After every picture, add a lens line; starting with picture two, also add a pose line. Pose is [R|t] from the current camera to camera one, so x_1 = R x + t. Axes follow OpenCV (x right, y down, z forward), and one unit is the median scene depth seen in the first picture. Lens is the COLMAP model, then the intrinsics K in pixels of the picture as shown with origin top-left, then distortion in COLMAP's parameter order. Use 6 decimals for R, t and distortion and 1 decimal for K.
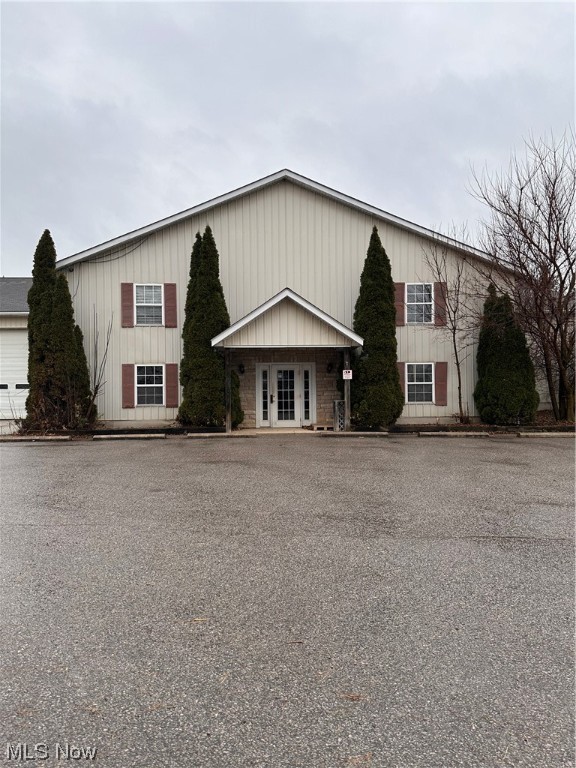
lens RADIAL K [[530.9, 0, 288.0], [0, 530.9, 384.0], [0, 0, 1]] dist [0.150972, -0.226448]
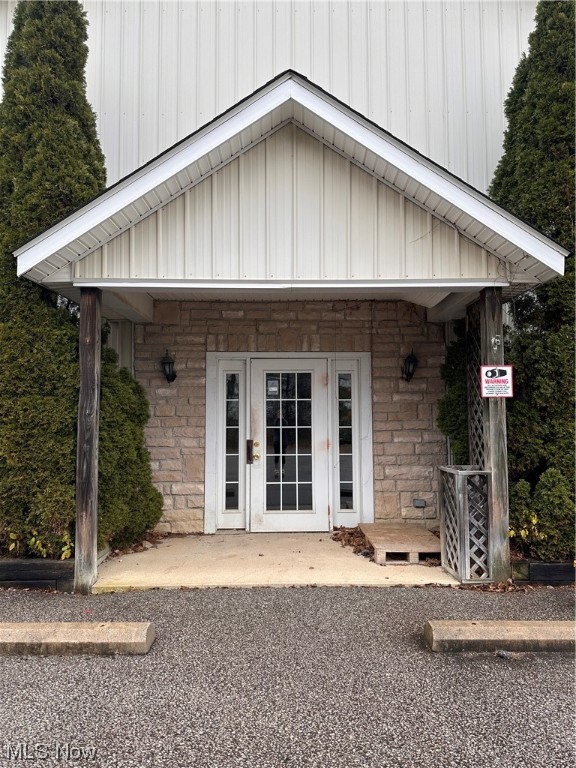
lens RADIAL K [[530.9, 0, 288.0], [0, 530.9, 384.0], [0, 0, 1]] dist [0.150972, -0.226448]
pose [[0.999688, 0.005017, -0.024473, 0.004325], [-0.006091, 0.999013, -0.043996, -0.002262], [0.024228, 0.044132, 0.998732, 0.634950]]
